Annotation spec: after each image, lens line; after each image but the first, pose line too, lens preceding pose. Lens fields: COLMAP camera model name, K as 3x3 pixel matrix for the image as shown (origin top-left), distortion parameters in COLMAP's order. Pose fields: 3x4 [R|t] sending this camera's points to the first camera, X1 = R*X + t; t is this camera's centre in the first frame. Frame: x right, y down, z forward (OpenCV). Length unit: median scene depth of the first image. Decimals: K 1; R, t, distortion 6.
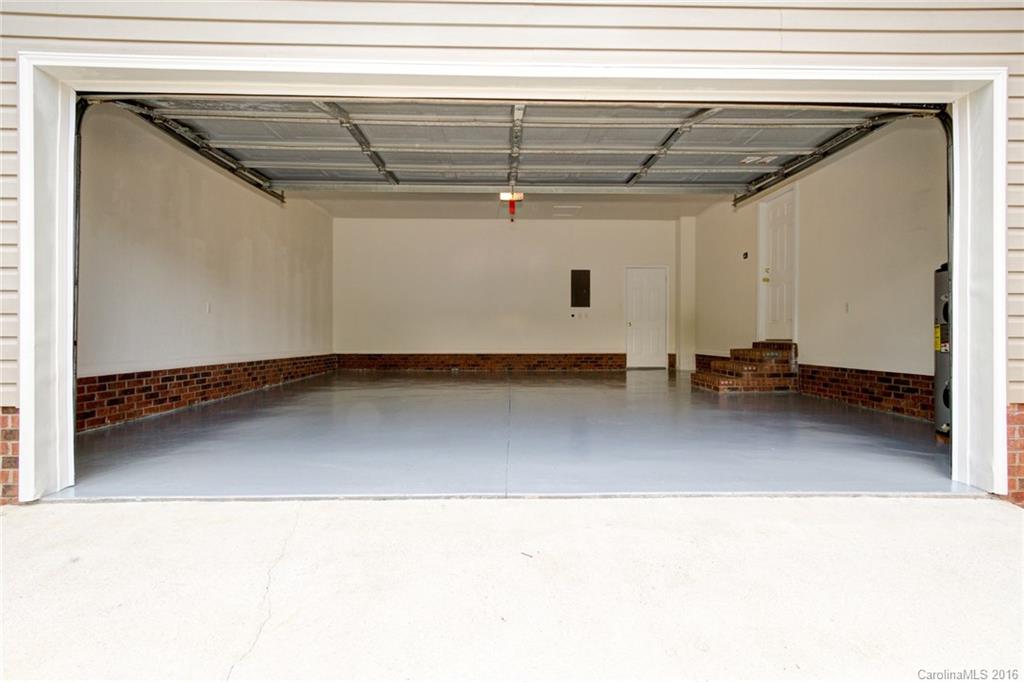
lens RADIAL K [[482.5, 0, 512.6], [0, 482.5, 337.7], [0, 0, 1]] dist [0.002259, 0.000539]
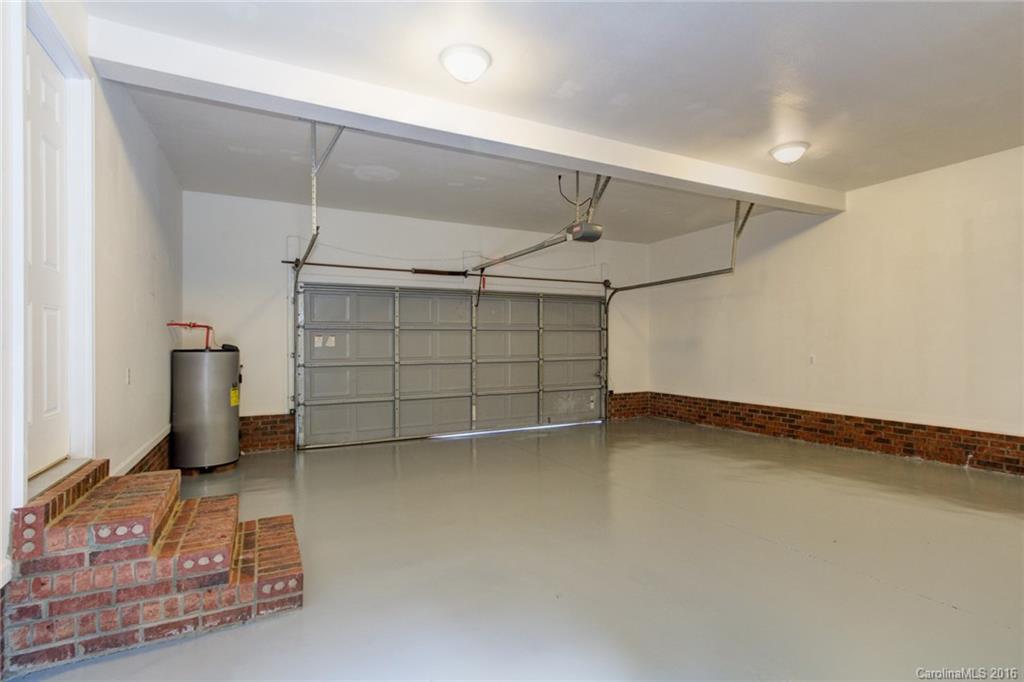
lens RADIAL K [[482.5, 0, 511.0], [0, 482.5, 344.2], [0, 0, 1]] dist [0.002259, 0.000539]
pose [[-0.898322, -0.001810, -0.439334, 0.568031], [-0.001104, 0.999998, -0.001862, -0.109090], [0.439336, -0.001187, -0.898322, 1.950600]]
